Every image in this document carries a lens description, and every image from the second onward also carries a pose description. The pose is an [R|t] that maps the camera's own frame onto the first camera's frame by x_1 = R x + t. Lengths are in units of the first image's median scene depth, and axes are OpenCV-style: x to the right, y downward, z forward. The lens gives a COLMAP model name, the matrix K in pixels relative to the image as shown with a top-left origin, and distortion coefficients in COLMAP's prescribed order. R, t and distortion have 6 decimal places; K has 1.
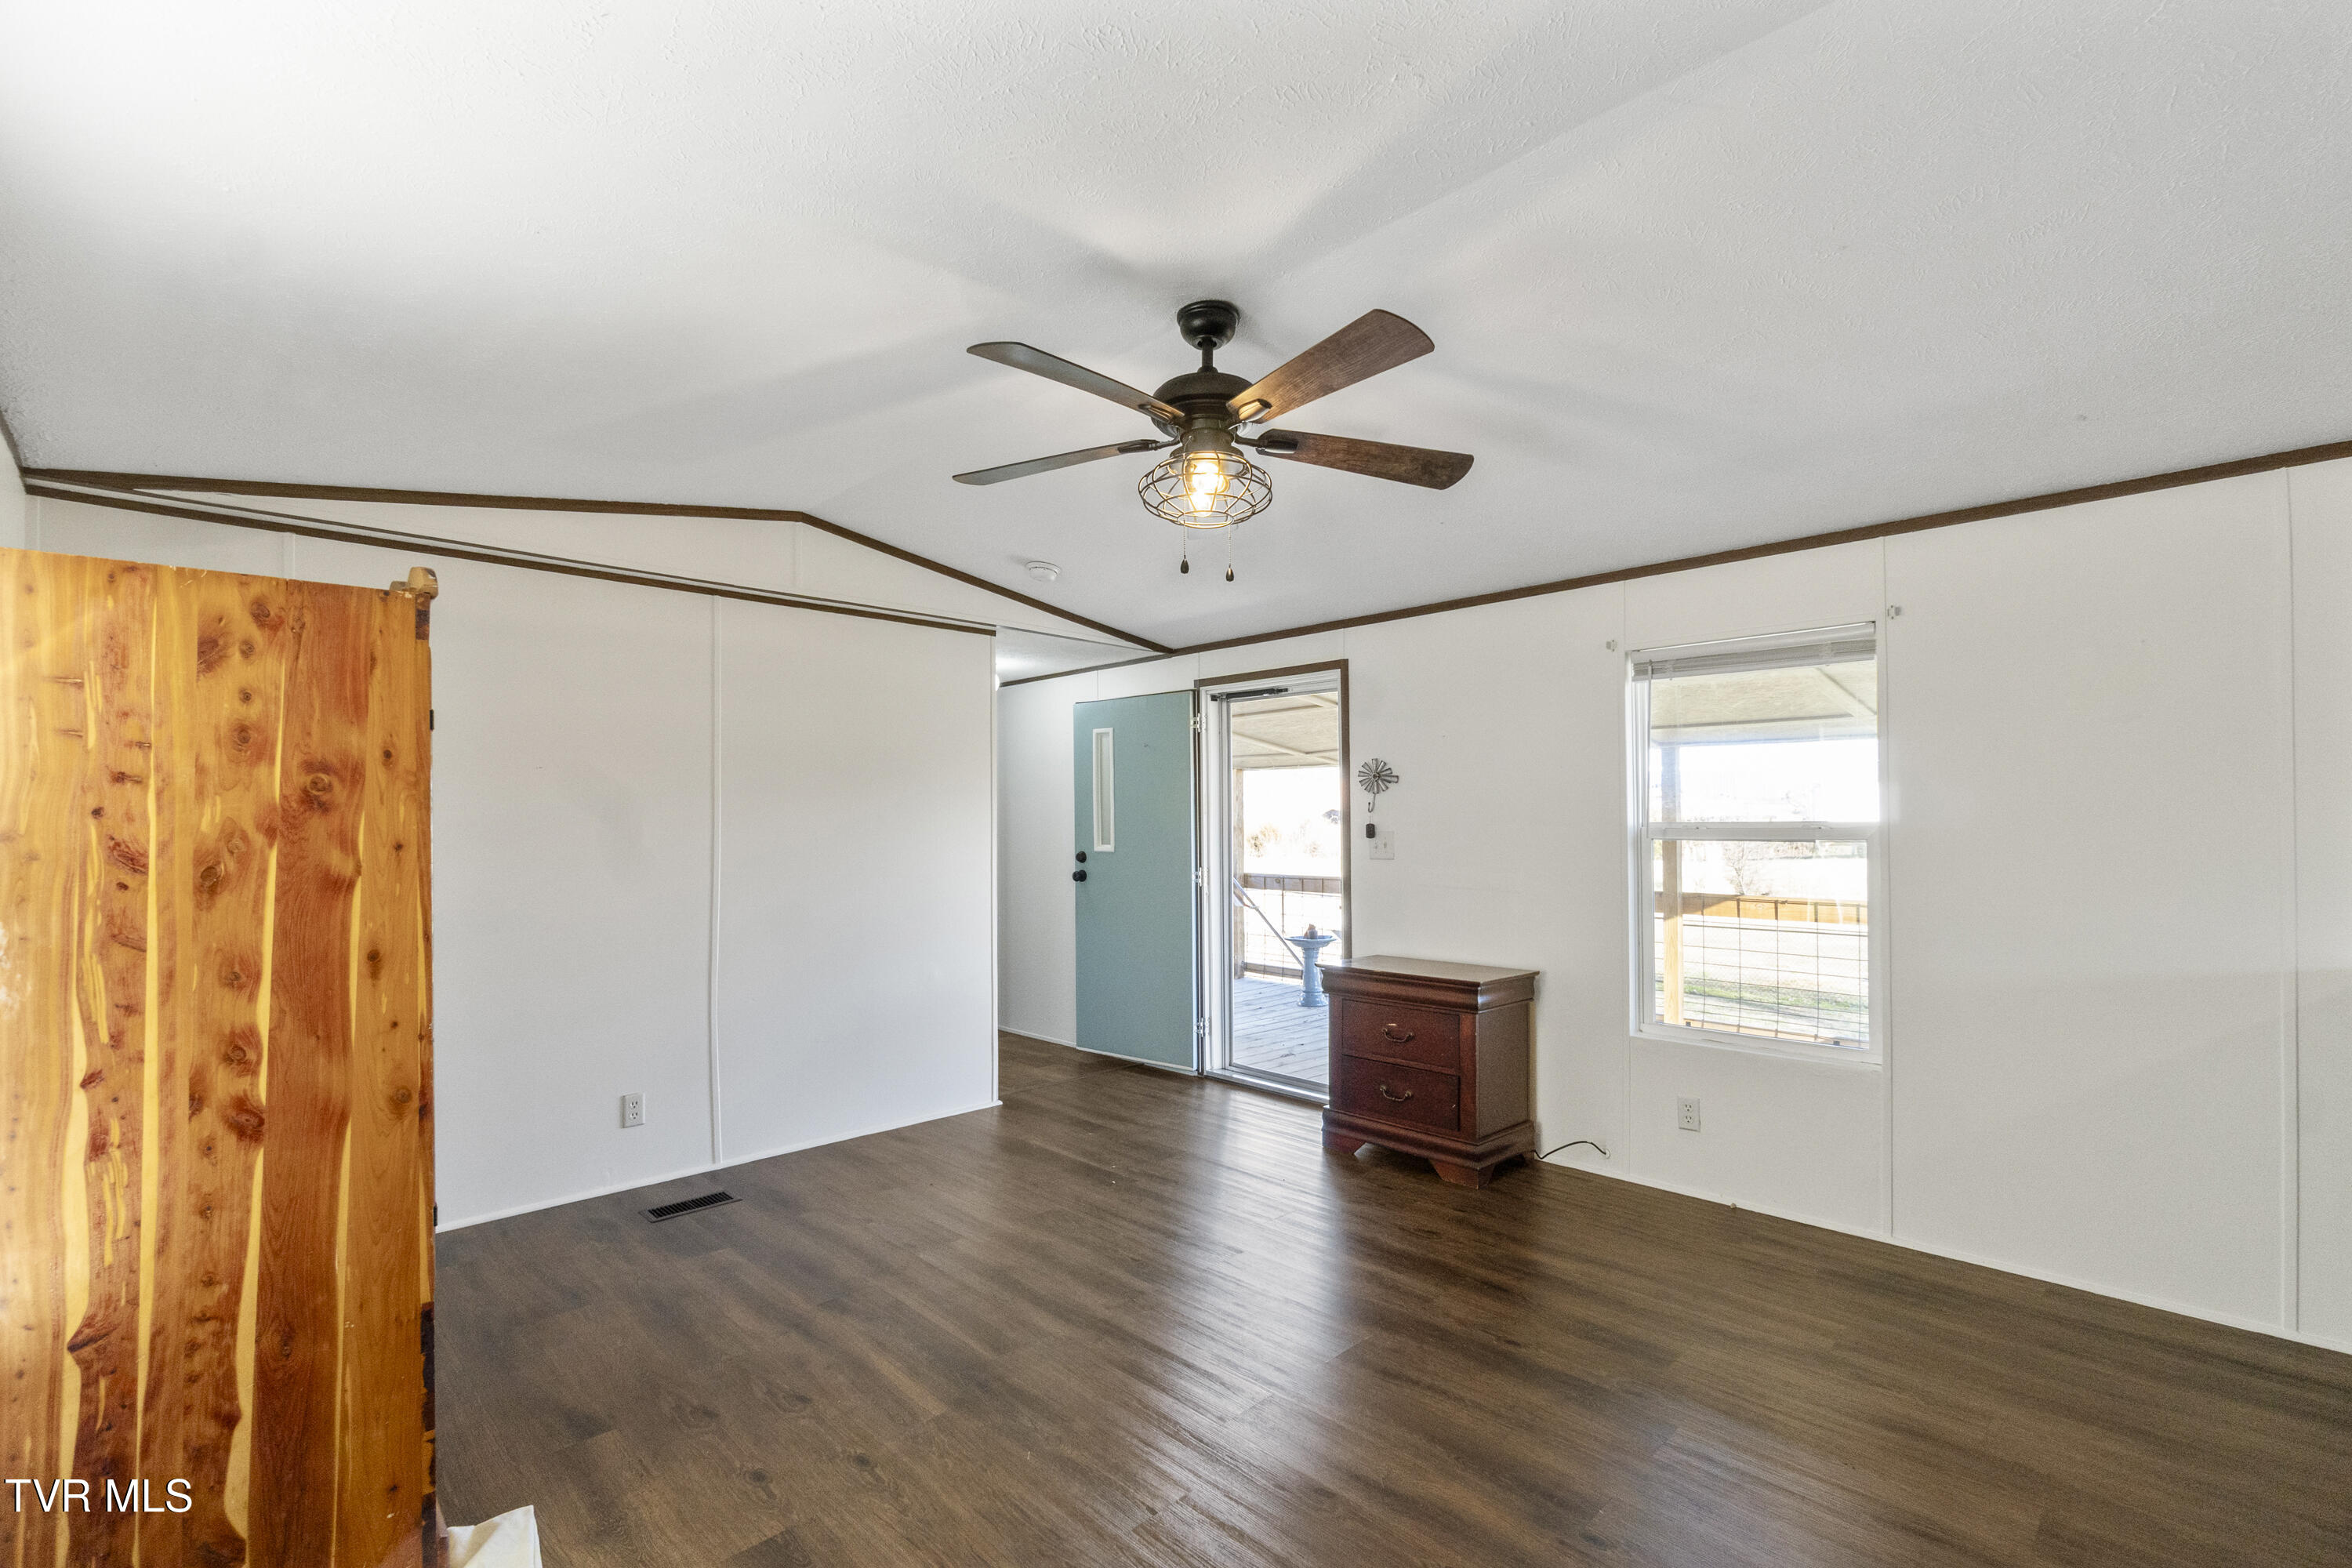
lens RADIAL K [[1042.1, 0, 1164.9], [0, 1042.1, 825.9], [0, 0, 1]] dist [-0.002363, -0.000027]
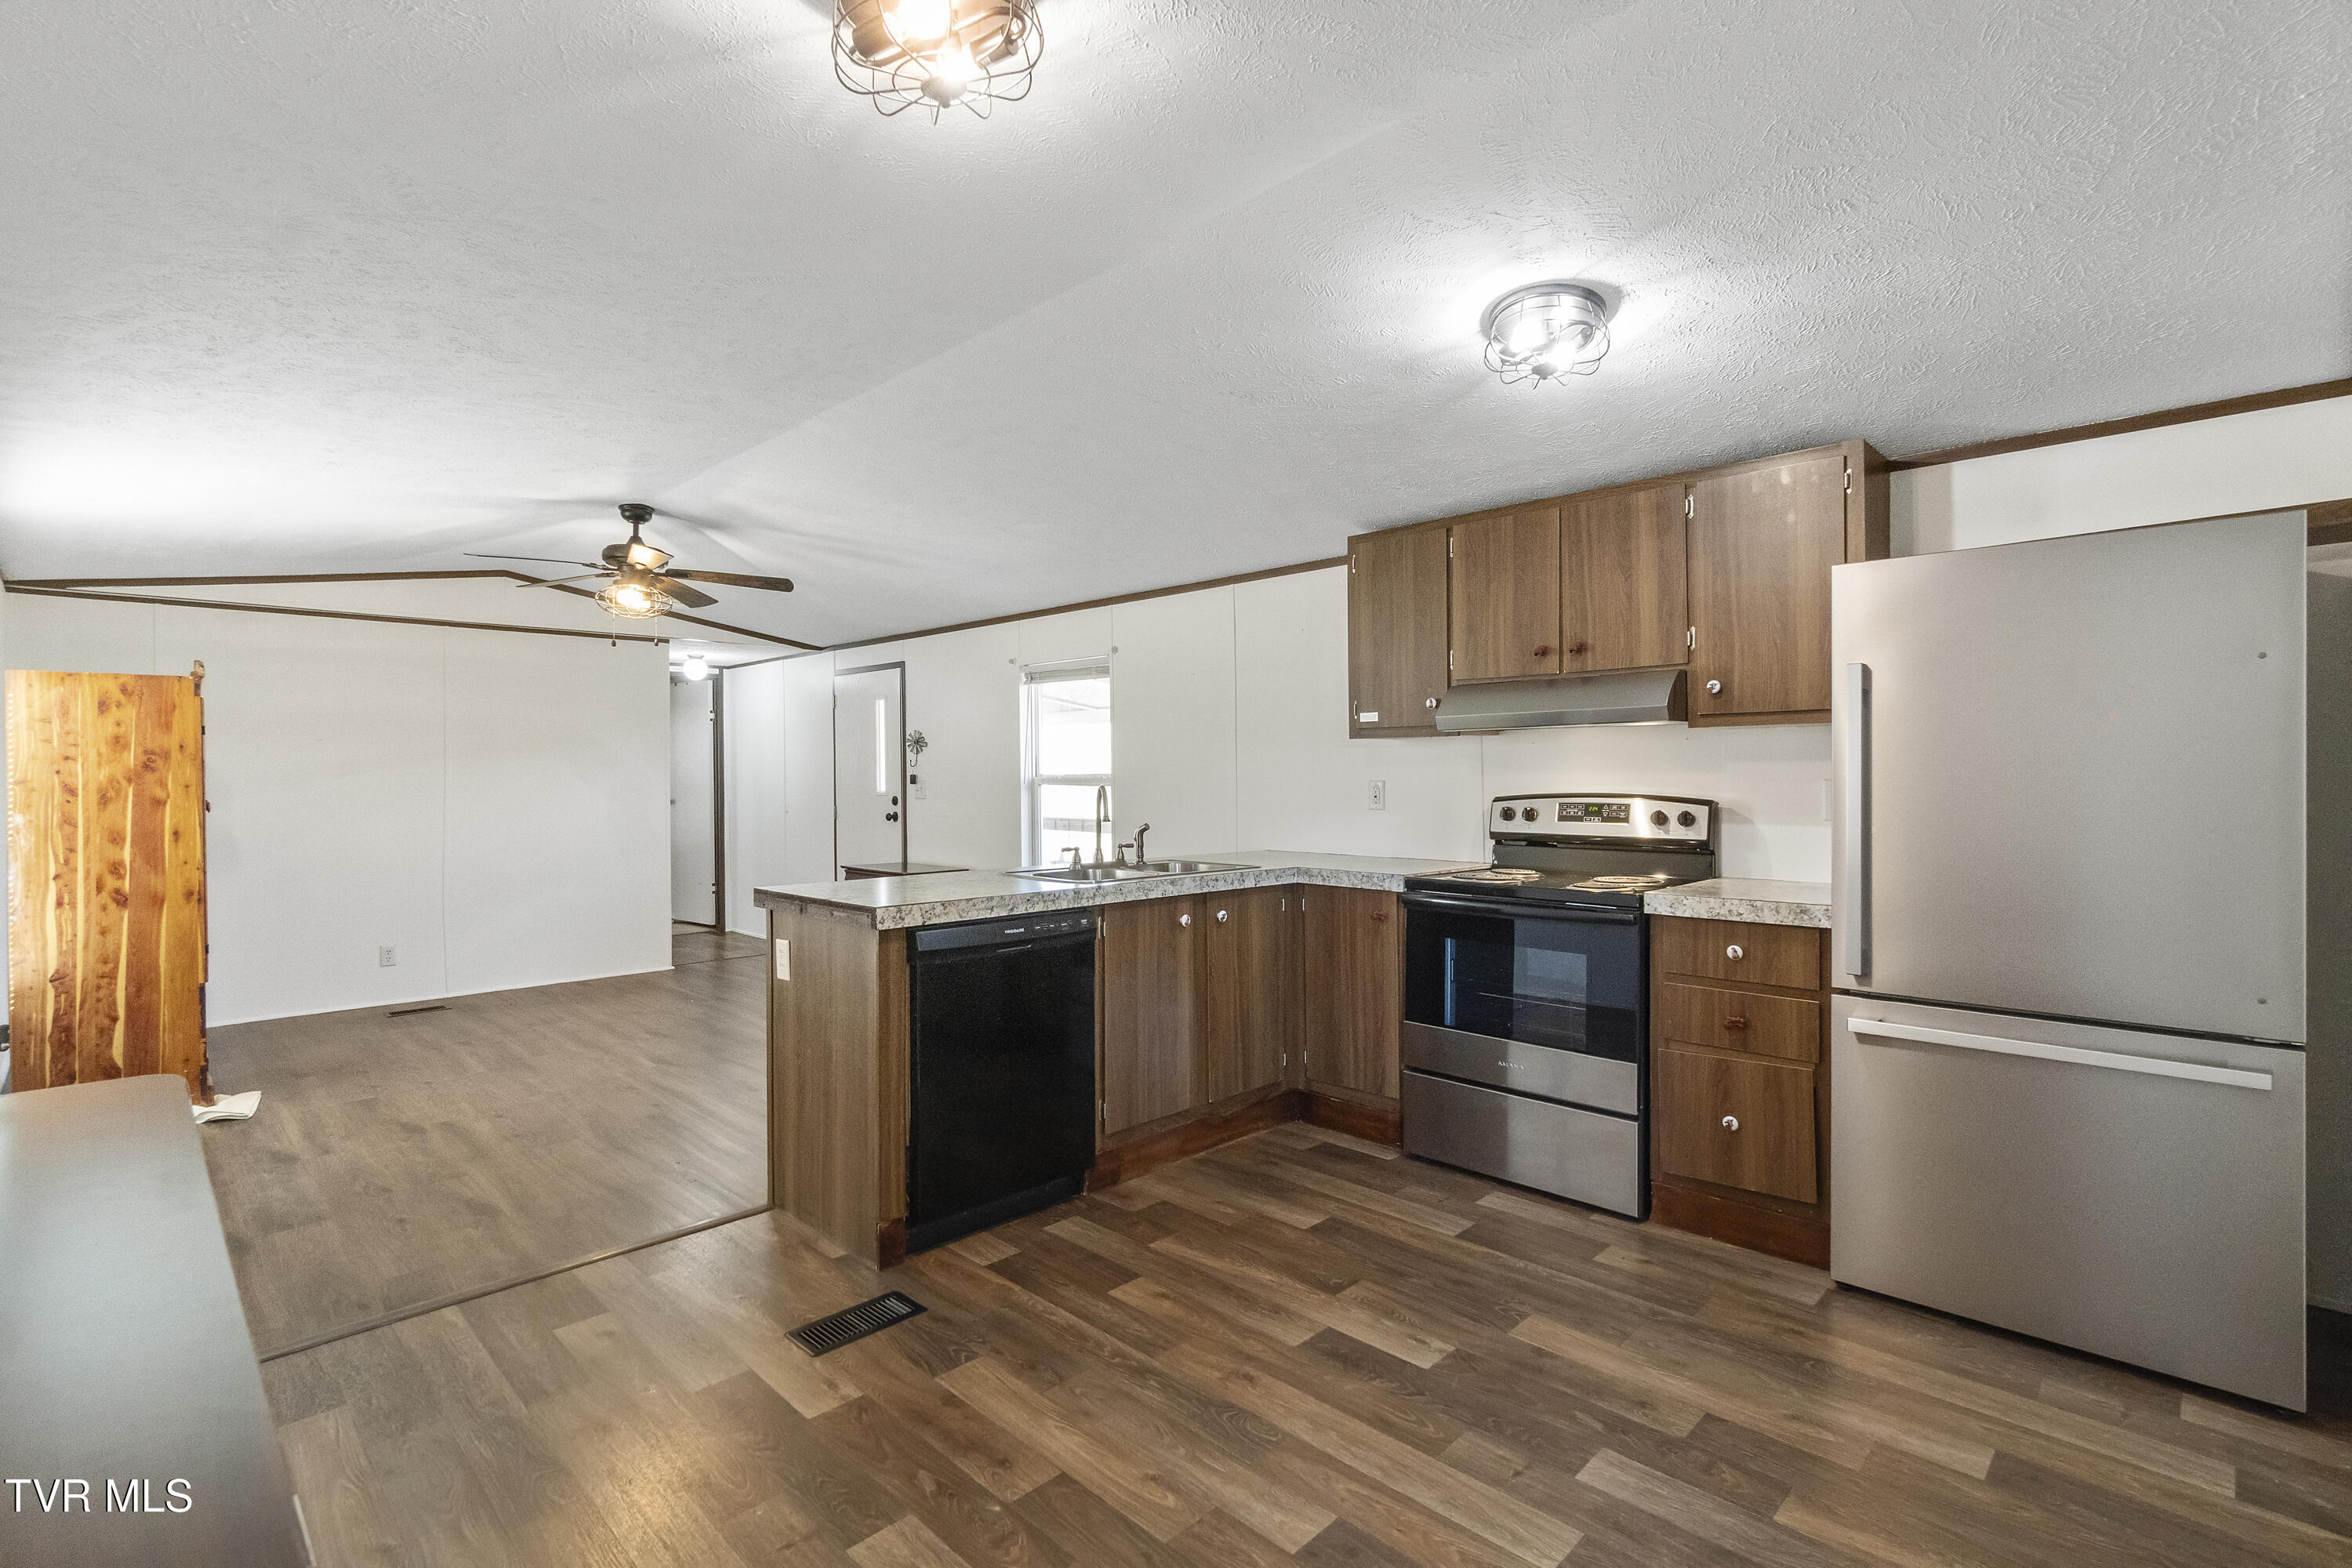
lens RADIAL K [[1083.3, 0, 1165.3], [0, 1083.3, 786.3], [0, 0, 1]] dist [-0.007114, 0.000485]
pose [[0.999852, -0.000694, 0.017176, 1.511764], [0.000502, 0.999938, 0.011141, -0.006060], [-0.017182, -0.011131, 0.999790, -1.550243]]
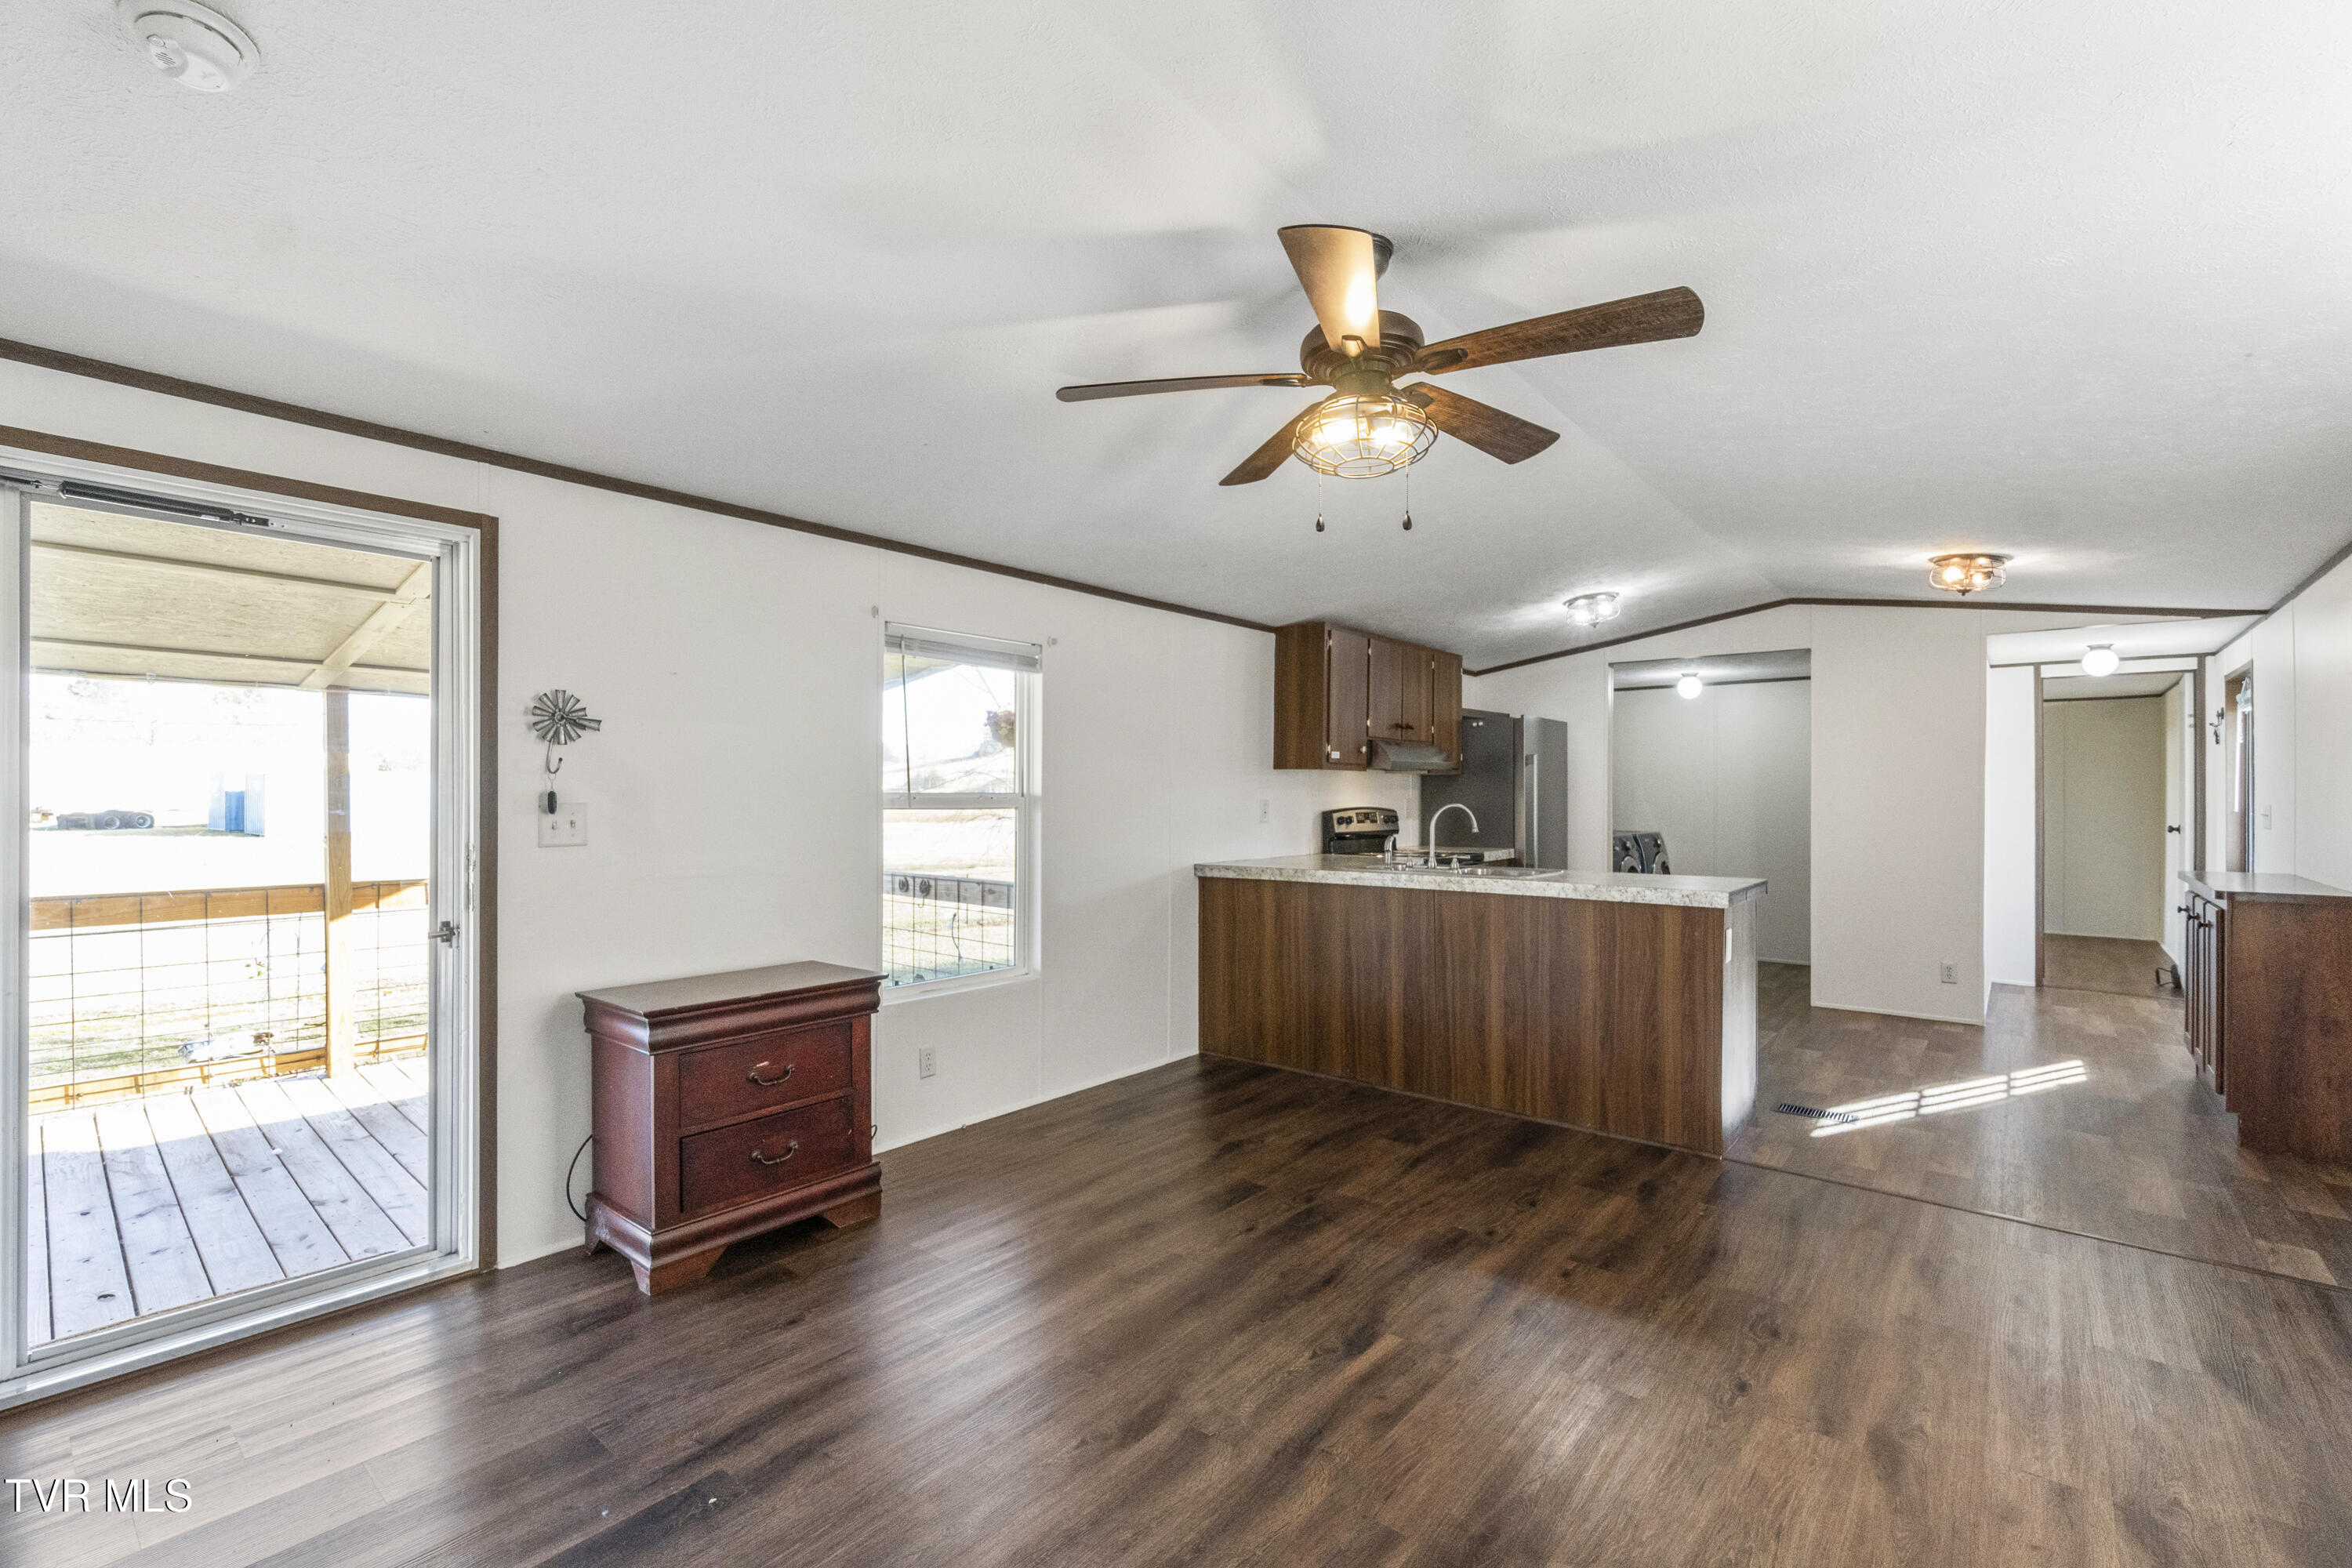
lens RADIAL K [[1027.7, 0, 1171.9], [0, 1027.7, 794.2], [0, 0, 1]] dist [-0.001824, -0.000019]
pose [[-0.111203, 0.005446, 0.993783, -1.327823], [-0.000755, 0.999984, -0.005564, 0.008928], [-0.993797, -0.001369, -0.111197, 1.955542]]
